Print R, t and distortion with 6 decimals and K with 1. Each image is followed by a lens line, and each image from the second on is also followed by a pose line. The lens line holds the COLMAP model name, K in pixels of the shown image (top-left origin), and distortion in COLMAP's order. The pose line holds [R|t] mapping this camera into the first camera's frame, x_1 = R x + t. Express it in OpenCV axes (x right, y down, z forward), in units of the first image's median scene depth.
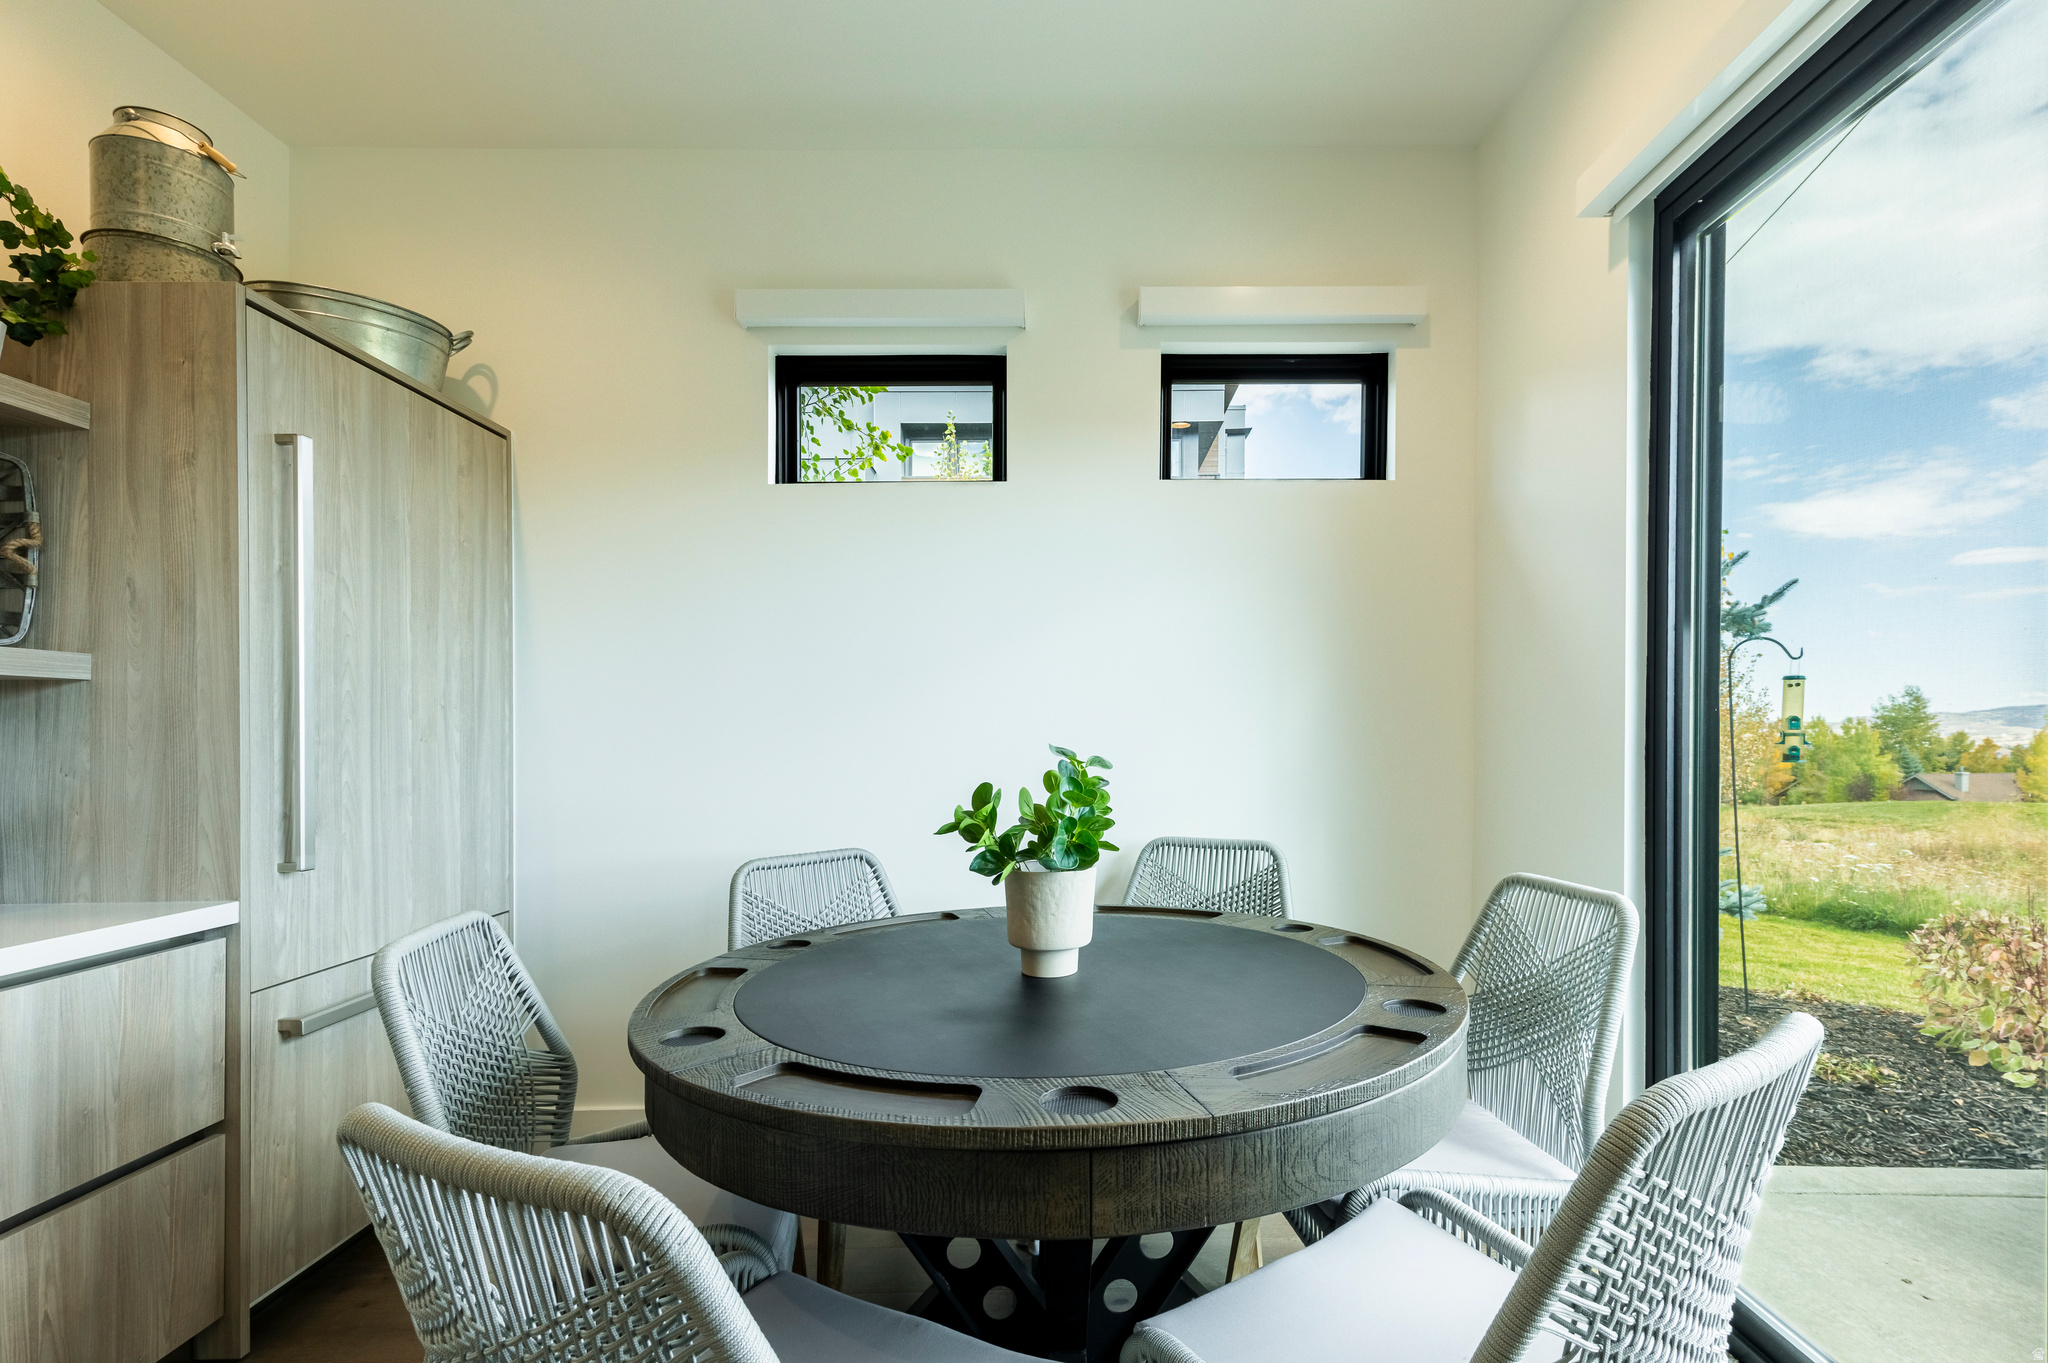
lens RADIAL K [[983.1, 0, 1045.4], [0, 983.1, 735.6], [0, 0, 1]] dist [0.017260, -0.000091]
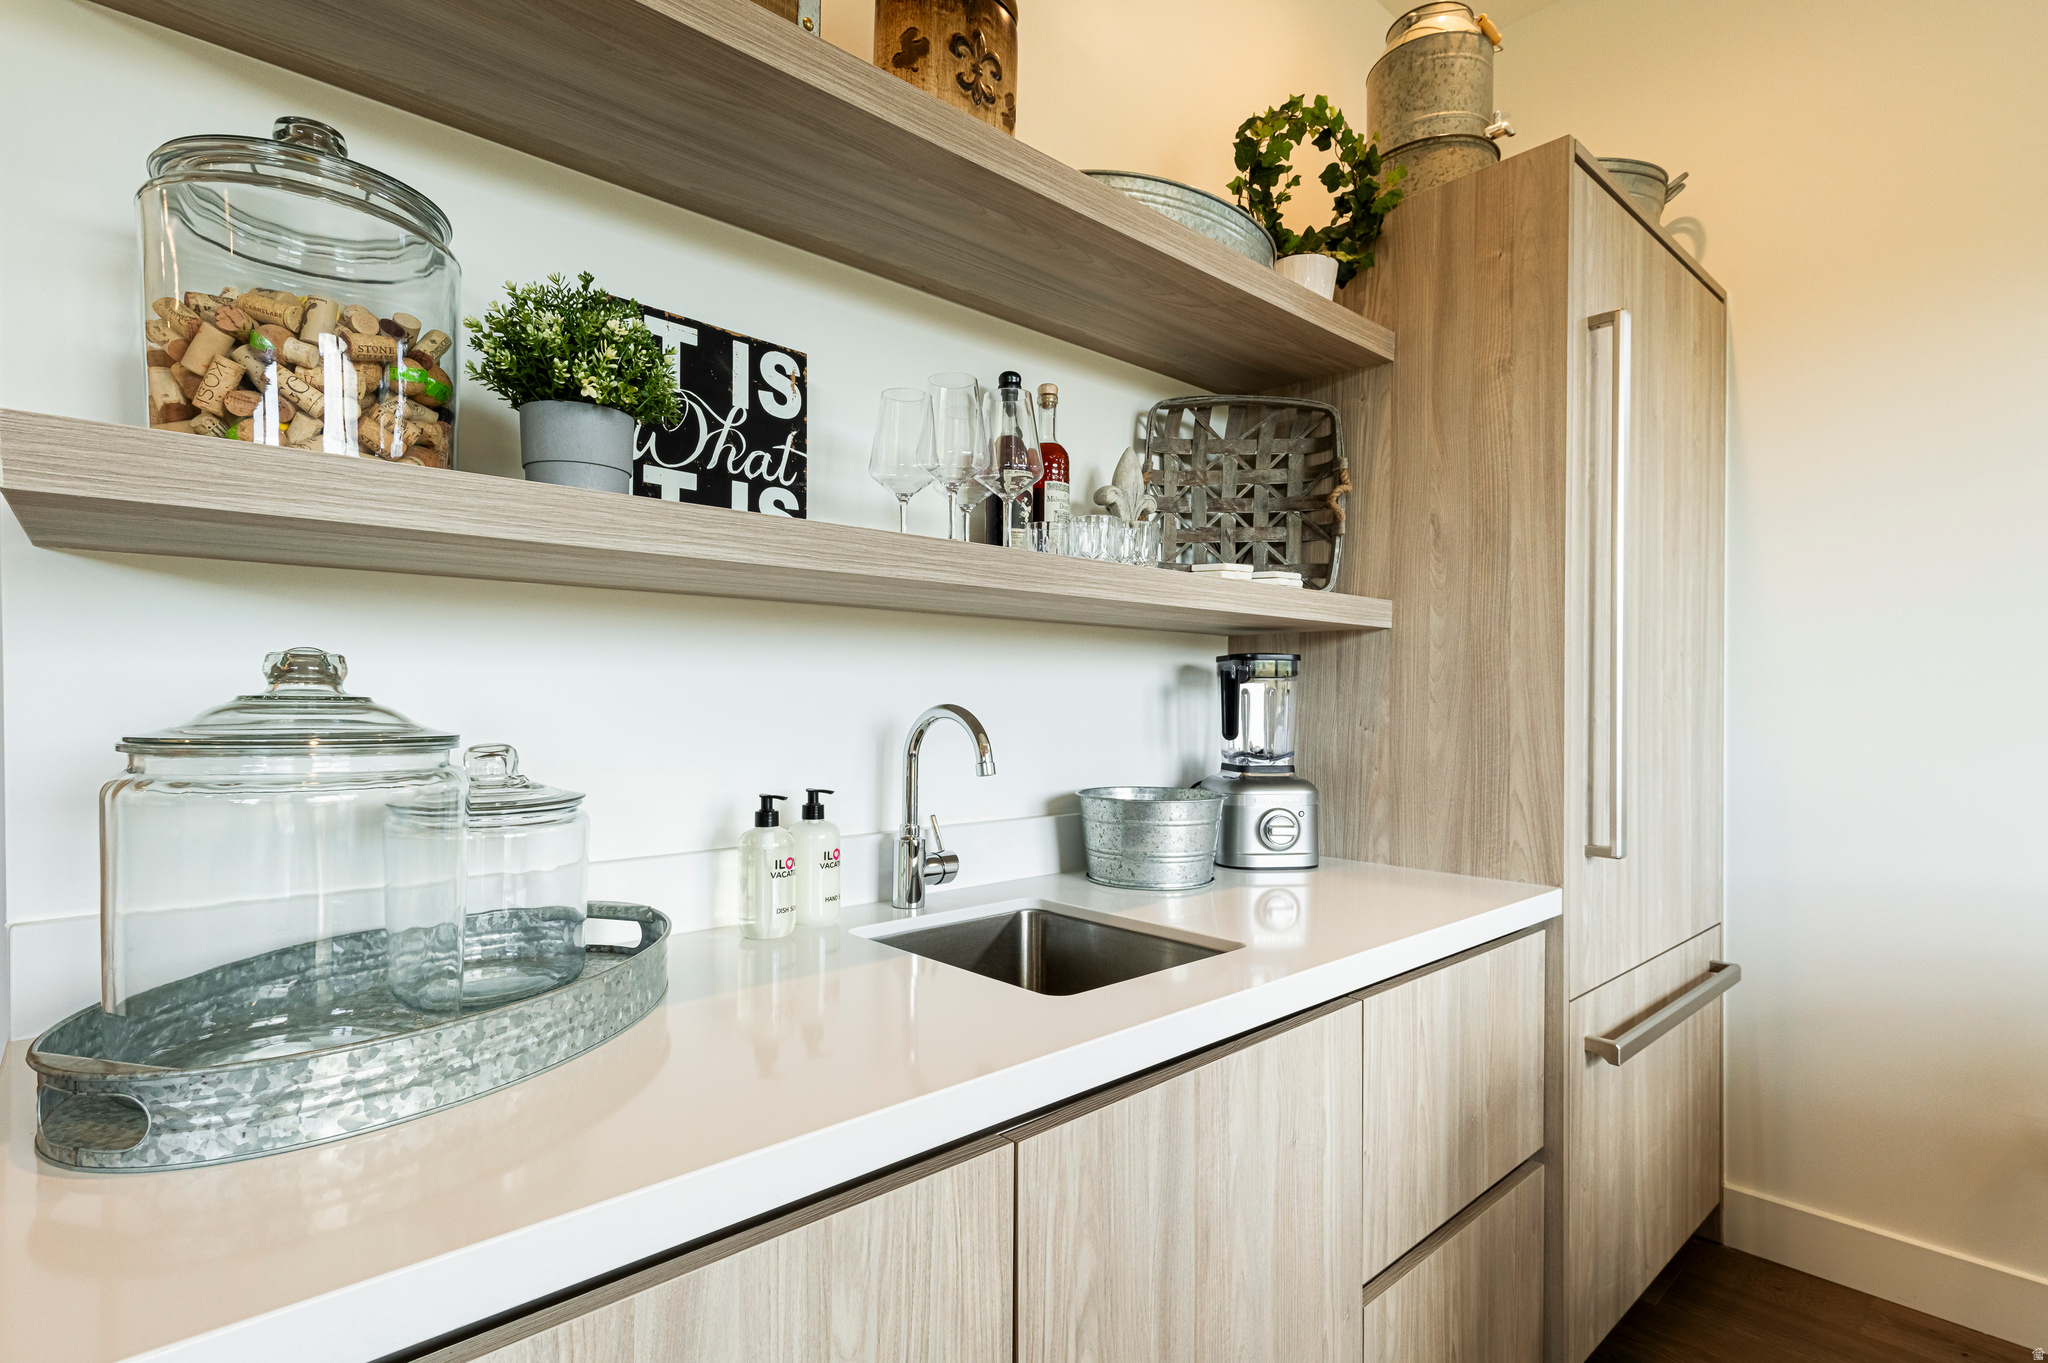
lens RADIAL K [[987.7, 0, 978.8], [0, 987.7, 713.6], [0, 0, 1]] dist [0.025965, 0.000103]
pose [[0.667273, 0.022624, -0.744470, -0.517209], [-0.012764, 0.999739, 0.018942, 0.011842], [0.744704, -0.003137, 0.667388, 0.087126]]
